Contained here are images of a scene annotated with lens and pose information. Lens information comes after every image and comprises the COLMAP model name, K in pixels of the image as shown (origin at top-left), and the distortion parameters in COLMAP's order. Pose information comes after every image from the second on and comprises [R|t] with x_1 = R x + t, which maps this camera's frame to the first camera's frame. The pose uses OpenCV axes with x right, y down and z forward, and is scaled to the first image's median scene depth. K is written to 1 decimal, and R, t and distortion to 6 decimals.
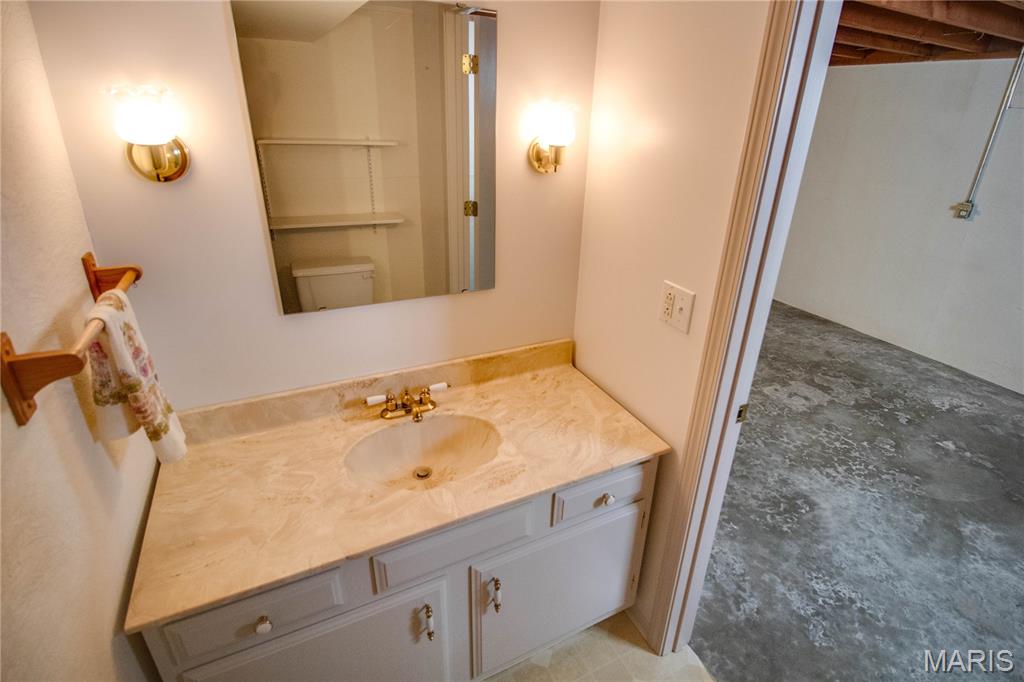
lens RADIAL K [[498.3, 0, 512.7], [0, 498.3, 338.2], [0, 0, 1]] dist [-0.008221, -0.009228]
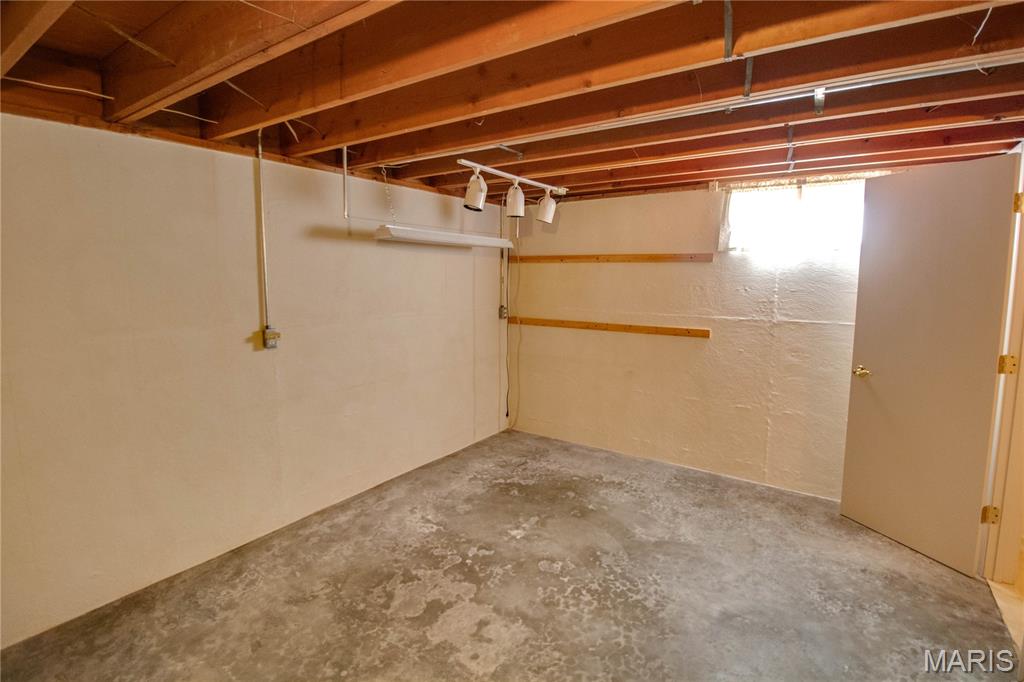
lens RADIAL K [[498.3, 0, 512.2], [0, 498.3, 331.2], [0, 0, 1]] dist [-0.008221, -0.009228]
pose [[-0.509486, -0.134231, 0.849945, 0.066946], [0.338389, 0.876918, 0.341333, -0.432415], [-0.791149, 0.461516, -0.401355, 1.063637]]
